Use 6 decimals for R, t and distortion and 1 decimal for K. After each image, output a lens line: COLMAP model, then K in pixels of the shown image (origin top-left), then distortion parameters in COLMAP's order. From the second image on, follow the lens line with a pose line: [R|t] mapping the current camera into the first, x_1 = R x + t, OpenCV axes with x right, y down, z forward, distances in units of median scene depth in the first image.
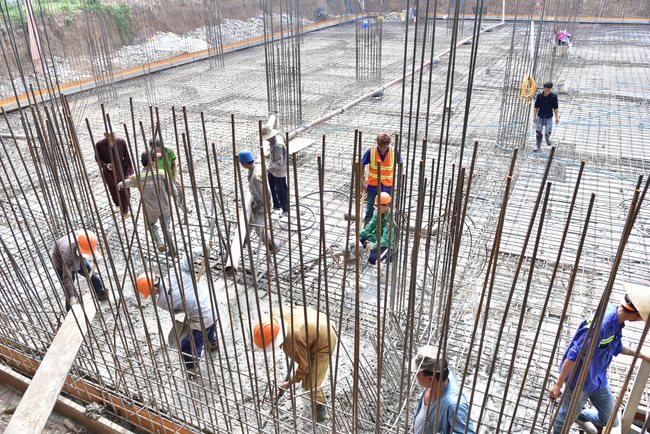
lens RADIAL K [[526.5, 0, 306.4], [0, 526.5, 217.5], [0, 0, 1]] dist [-0.045274, -0.004422]
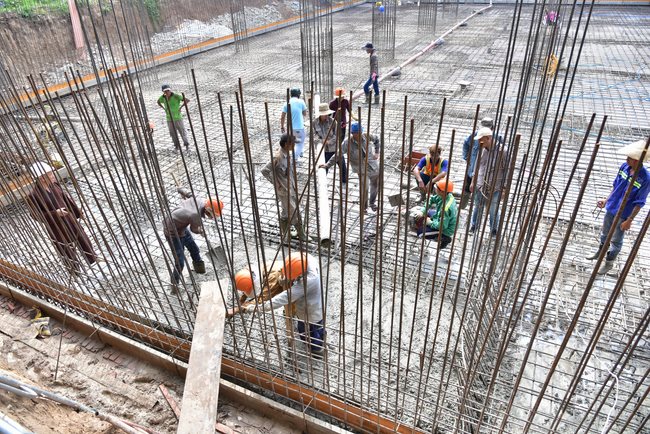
lens RADIAL K [[437.0, 0, 323.7], [0, 437.0, 233.8], [0, 0, 1]] dist [-0.033960, -0.001604]
pose [[0.999159, -0.031087, 0.026730, -0.203374], [0.027571, 0.992009, 0.123121, -0.039044], [-0.030344, -0.122280, 0.992032, 0.107328]]
